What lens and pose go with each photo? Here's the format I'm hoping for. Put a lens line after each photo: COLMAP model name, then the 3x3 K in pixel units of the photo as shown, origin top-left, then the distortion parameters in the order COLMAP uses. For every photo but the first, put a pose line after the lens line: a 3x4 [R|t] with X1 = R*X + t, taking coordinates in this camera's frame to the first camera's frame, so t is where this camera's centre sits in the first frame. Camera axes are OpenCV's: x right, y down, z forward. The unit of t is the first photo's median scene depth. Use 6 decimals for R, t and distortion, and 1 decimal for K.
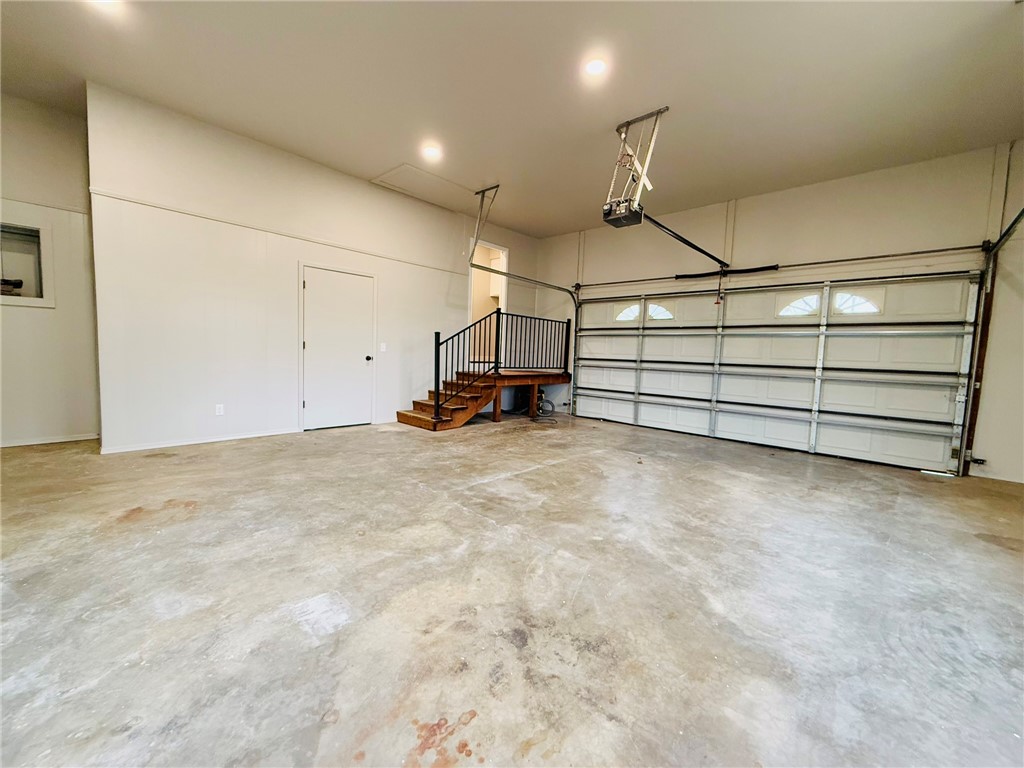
lens RADIAL K [[409.1, 0, 511.7], [0, 409.1, 383.9], [0, 0, 1]] dist [-0.001815, 0.000535]
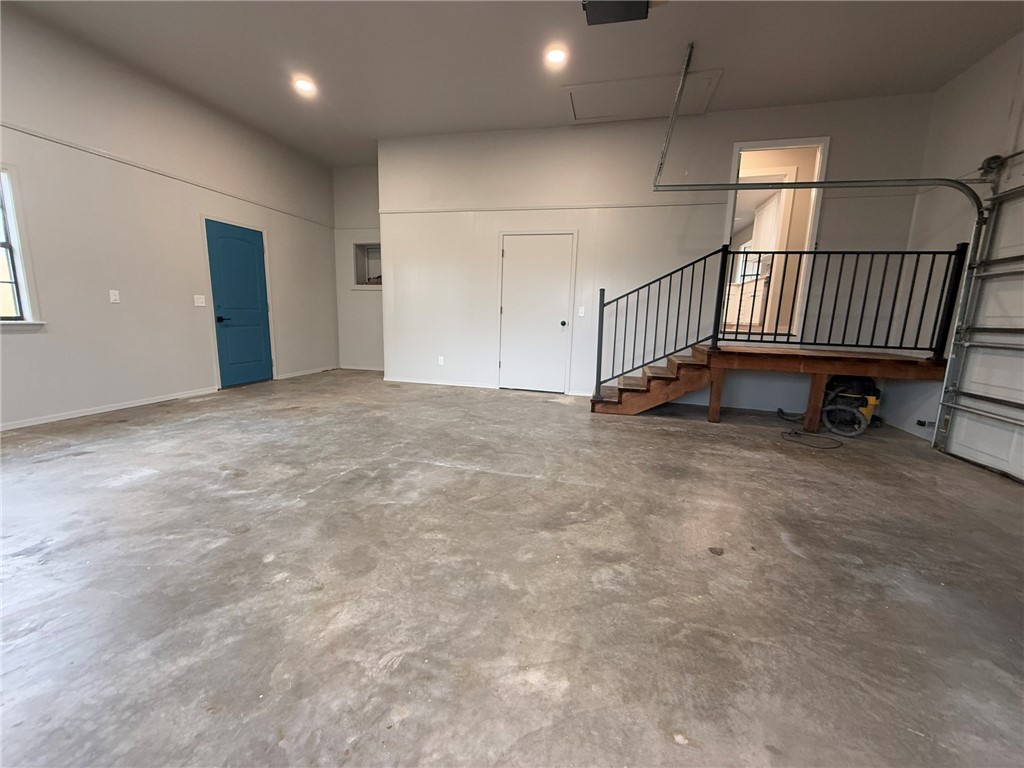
lens RADIAL K [[409.1, 0, 511.7], [0, 409.1, 385.1], [0, 0, 1]] dist [-0.001815, 0.000535]
pose [[0.477605, 0.127496, -0.869275, 0.739980], [-0.079601, 0.991625, 0.101706, -0.014442], [0.874961, 0.020620, 0.483753, 0.772237]]
